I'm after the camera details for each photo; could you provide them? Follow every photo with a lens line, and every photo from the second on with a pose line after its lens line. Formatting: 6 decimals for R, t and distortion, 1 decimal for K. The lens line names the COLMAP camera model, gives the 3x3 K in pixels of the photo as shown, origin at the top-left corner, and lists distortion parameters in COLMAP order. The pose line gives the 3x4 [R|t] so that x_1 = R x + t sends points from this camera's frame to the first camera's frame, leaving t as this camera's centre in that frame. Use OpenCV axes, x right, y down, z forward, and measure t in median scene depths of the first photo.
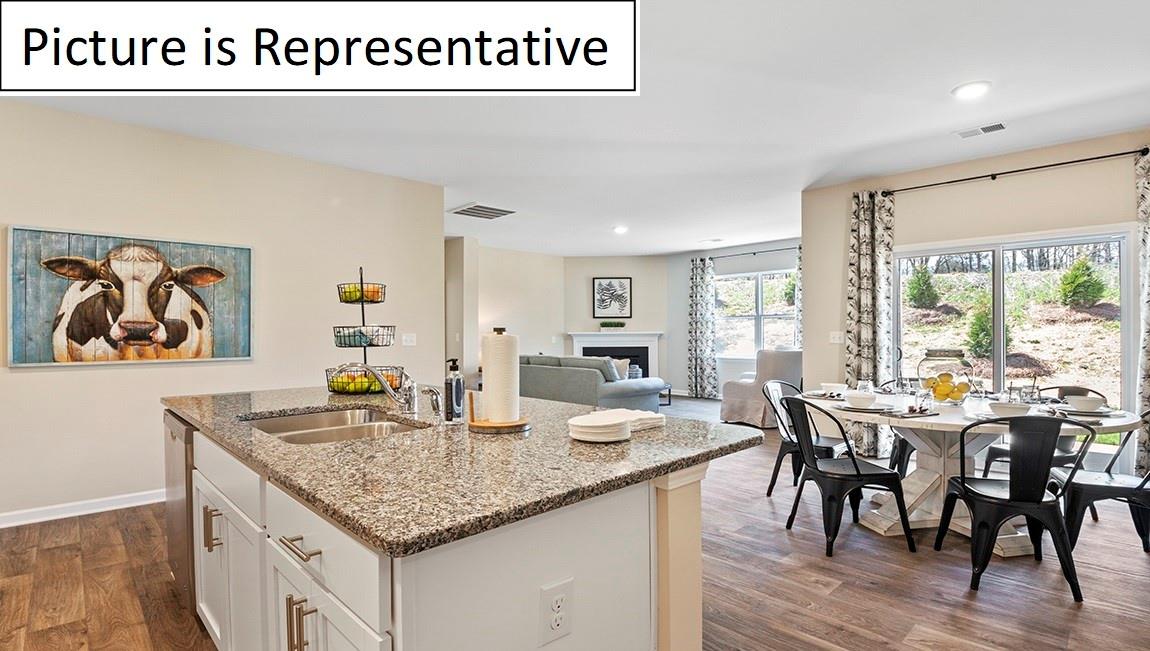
lens RADIAL K [[536.8, 0, 571.5], [0, 536.8, 328.9], [0, 0, 1]] dist [-0.001744, -0.017765]
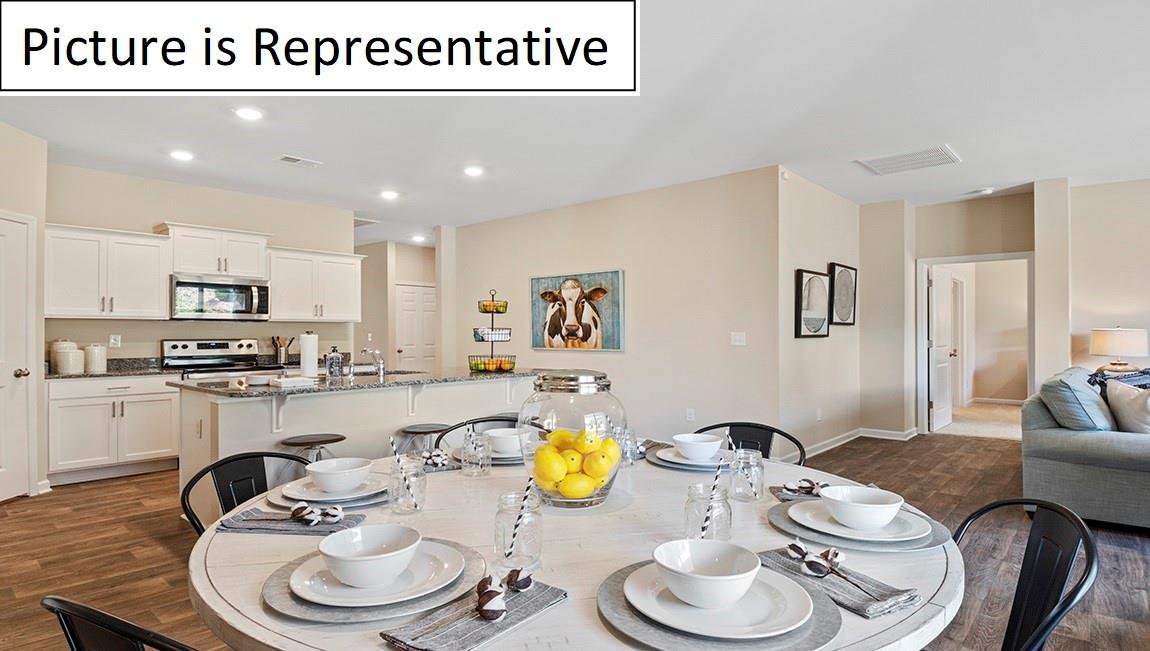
lens RADIAL K [[603.9, 0, 575.0], [0, 603.9, 325.5], [0, 0, 1]] dist [-0.004290, -0.001737]
pose [[0.081081, -0.007089, -0.996682, 1.098355], [0.009612, 0.999934, -0.006330, -0.000243], [0.996661, -0.009067, 0.081144, 0.888496]]
